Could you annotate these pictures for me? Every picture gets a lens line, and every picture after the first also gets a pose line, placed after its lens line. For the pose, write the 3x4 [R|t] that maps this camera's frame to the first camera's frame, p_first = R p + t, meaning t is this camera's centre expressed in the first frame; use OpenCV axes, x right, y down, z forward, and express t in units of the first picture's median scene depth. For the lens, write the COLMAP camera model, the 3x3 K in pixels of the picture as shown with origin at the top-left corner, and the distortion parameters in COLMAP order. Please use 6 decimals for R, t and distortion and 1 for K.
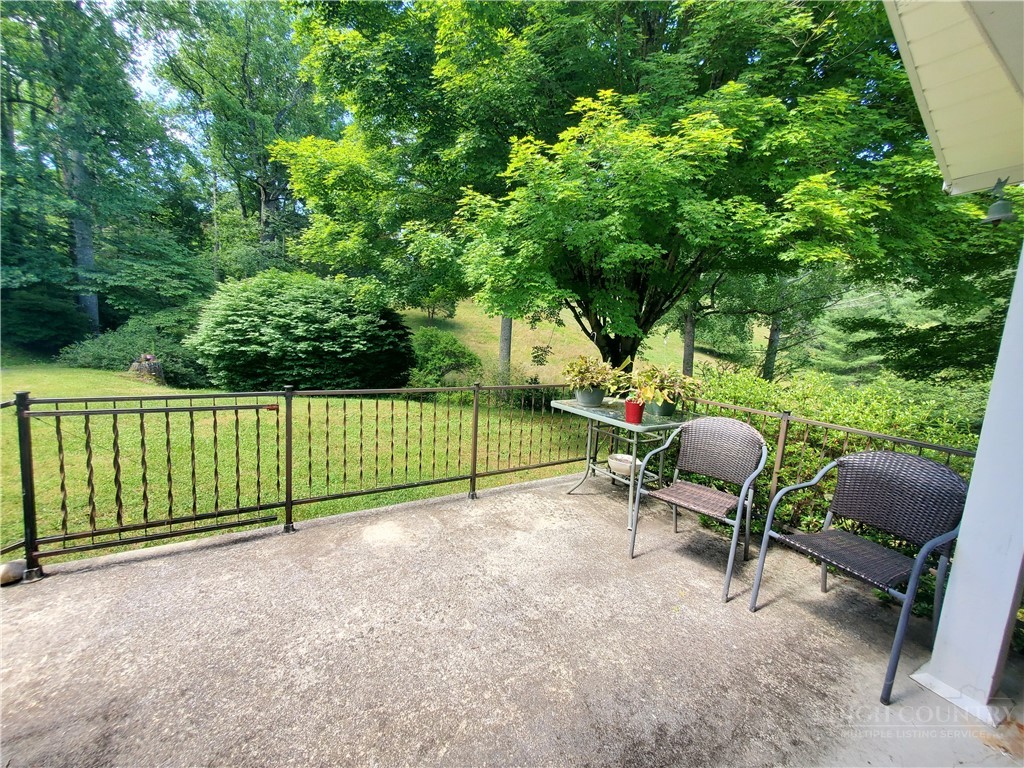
lens RADIAL K [[406.9, 0, 512.3], [0, 406.9, 382.6], [0, 0, 1]] dist [-0.000646, -0.000063]
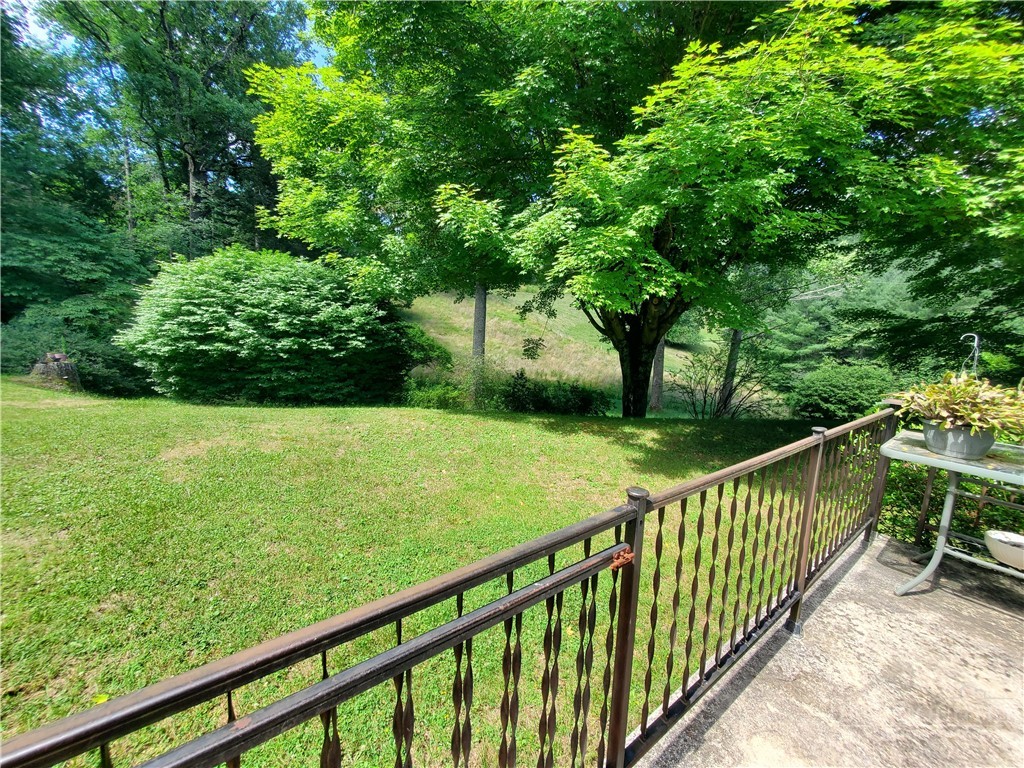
lens RADIAL K [[406.9, 0, 513.1], [0, 406.9, 383.3], [0, 0, 1]] dist [-0.000646, -0.000063]
pose [[0.992140, -0.020310, 0.123472, -0.164590], [0.017204, 0.999510, 0.026166, -0.024322], [-0.123943, -0.023837, 0.992003, 0.148045]]
